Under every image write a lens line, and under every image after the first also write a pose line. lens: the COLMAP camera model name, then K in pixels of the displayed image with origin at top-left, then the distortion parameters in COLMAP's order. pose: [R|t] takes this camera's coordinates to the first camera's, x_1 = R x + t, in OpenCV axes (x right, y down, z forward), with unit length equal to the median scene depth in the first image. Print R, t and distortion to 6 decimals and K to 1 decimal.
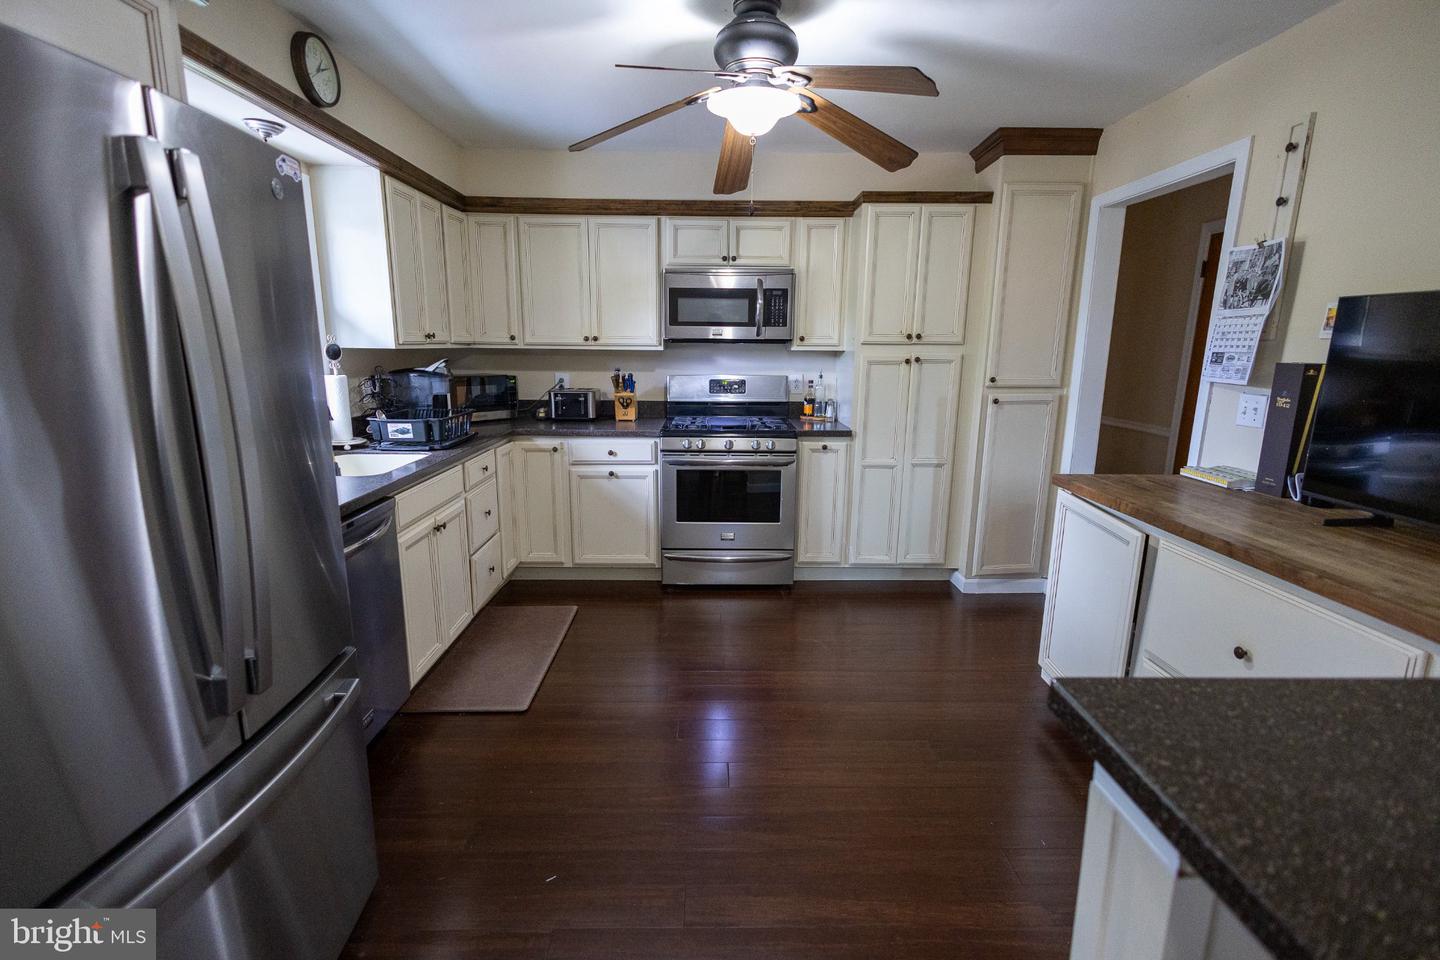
lens RADIAL K [[649.4, 0, 720.0], [0, 649.4, 480.0], [0, 0, 1]] dist [0.001291, -0.000032]
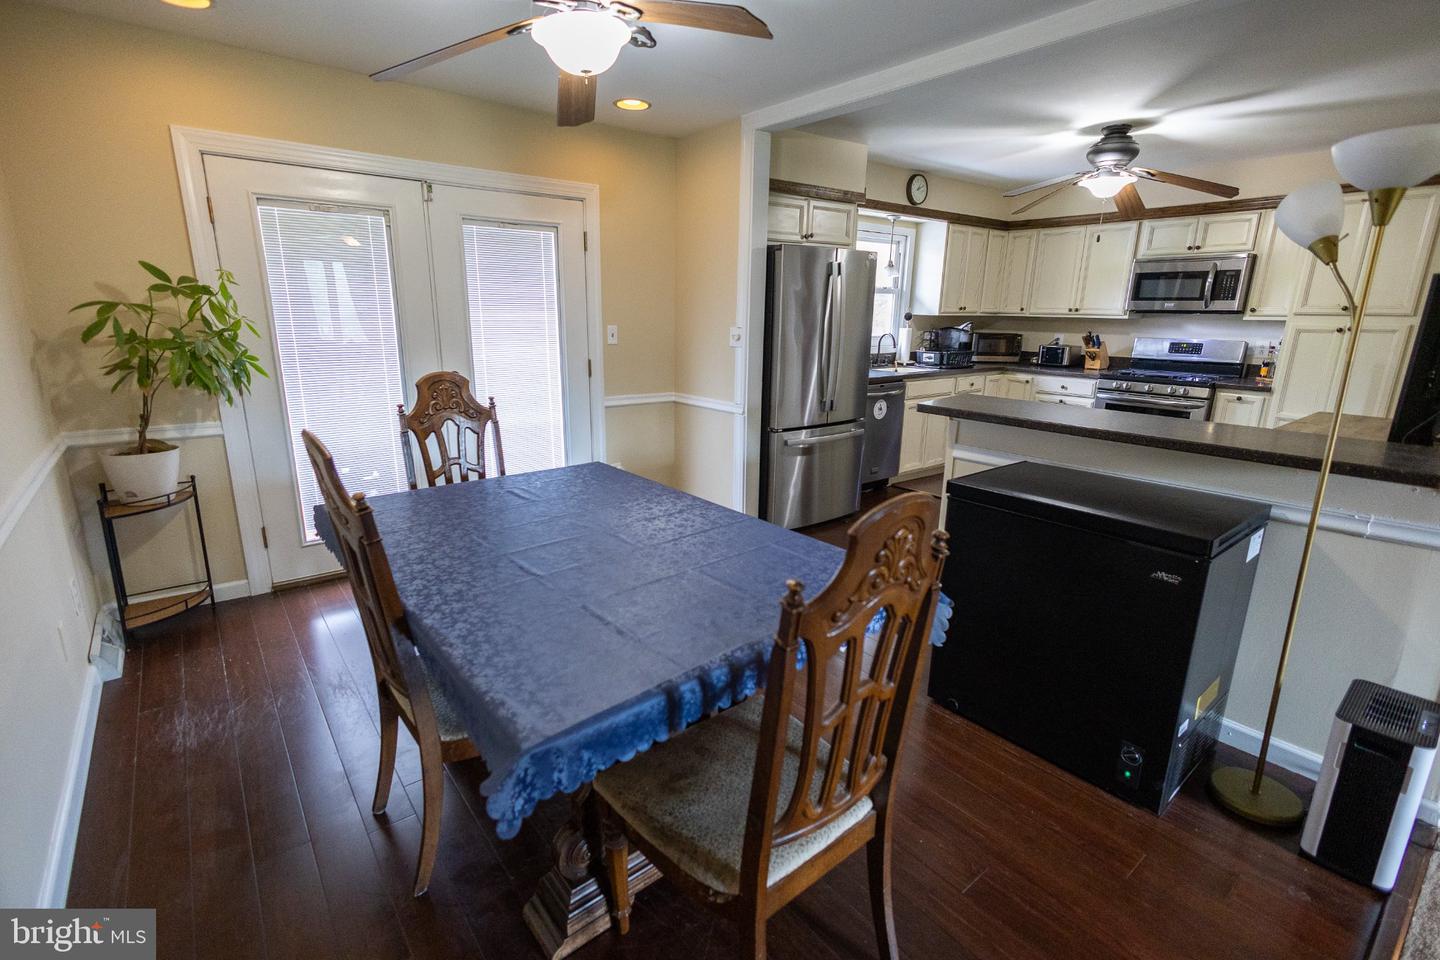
lens RADIAL K [[673.8, 0, 720.0], [0, 673.8, 480.0], [0, 0, 1]] dist [0.010089, -0.000022]
pose [[0.606831, 0.197848, -0.769813, 0.579513], [-0.171702, 0.978286, 0.116077, 0.119381], [0.776063, 0.061739, 0.627626, -0.560862]]
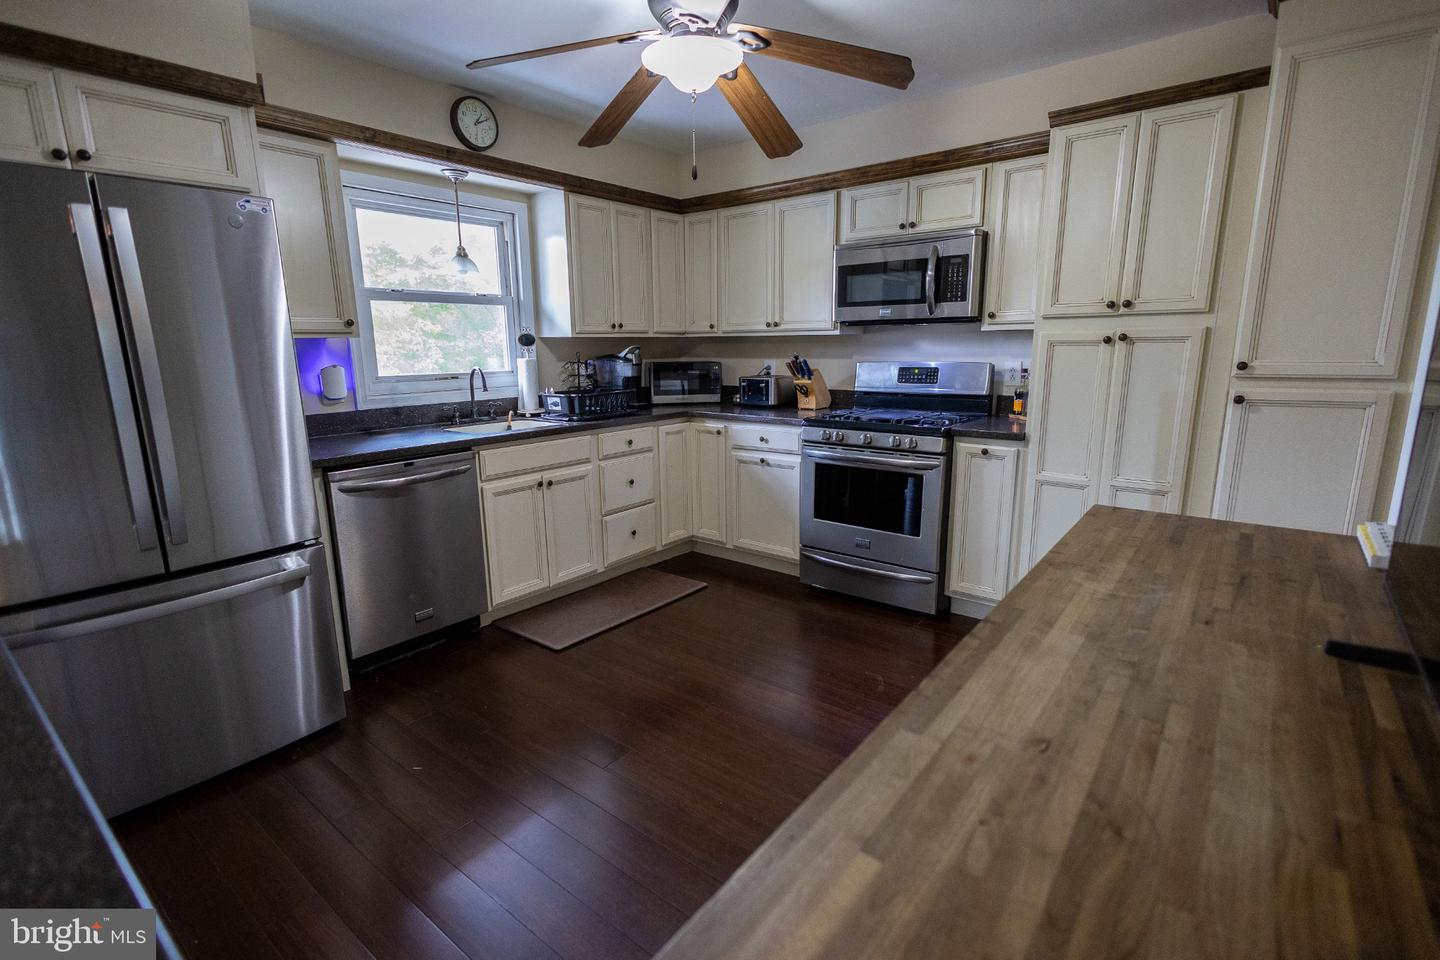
lens RADIAL K [[669.4, 0, 732.5], [0, 669.4, 480.7], [0, 0, 1]] dist [0.000805, 0.000230]
pose [[0.779012, 0.108756, -0.617506, 0.423162], [-0.110912, 0.993214, 0.035005, -0.009910], [0.617122, 0.041219, 0.785787, 0.172505]]
